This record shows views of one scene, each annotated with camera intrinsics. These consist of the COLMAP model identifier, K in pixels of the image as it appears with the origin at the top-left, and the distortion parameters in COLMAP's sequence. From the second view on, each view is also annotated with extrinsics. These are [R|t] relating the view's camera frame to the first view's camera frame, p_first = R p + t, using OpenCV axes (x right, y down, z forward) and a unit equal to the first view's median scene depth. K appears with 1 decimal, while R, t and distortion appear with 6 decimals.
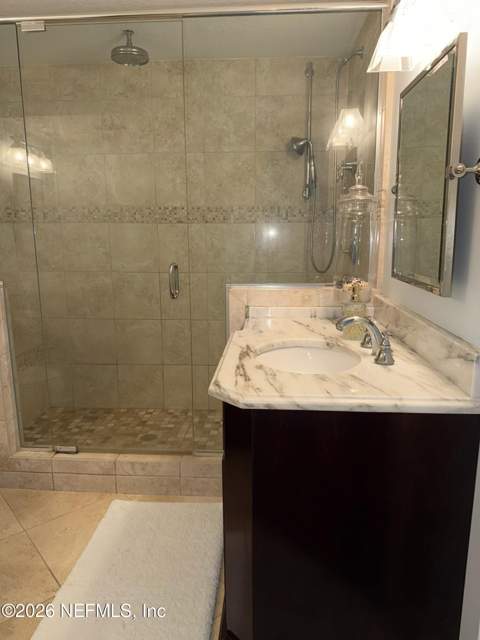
lens RADIAL K [[454.1, 0, 240.6], [0, 454.1, 322.4], [0, 0, 1]] dist [0.009262, -0.013395]
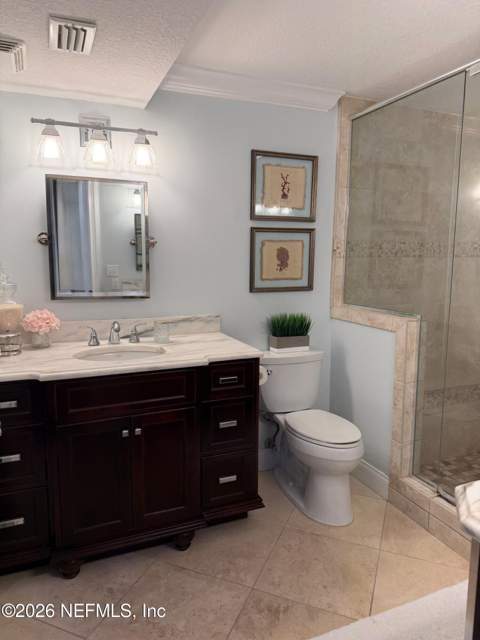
lens RADIAL K [[454.1, 0, 241.3], [0, 454.1, 317.9], [0, 0, 1]] dist [0.009262, -0.013395]
pose [[0.451983, 0.126199, -0.883054, 0.215276], [-0.178248, 0.982754, 0.049213, -0.058909], [0.874036, 0.135159, 0.466683, 0.129745]]
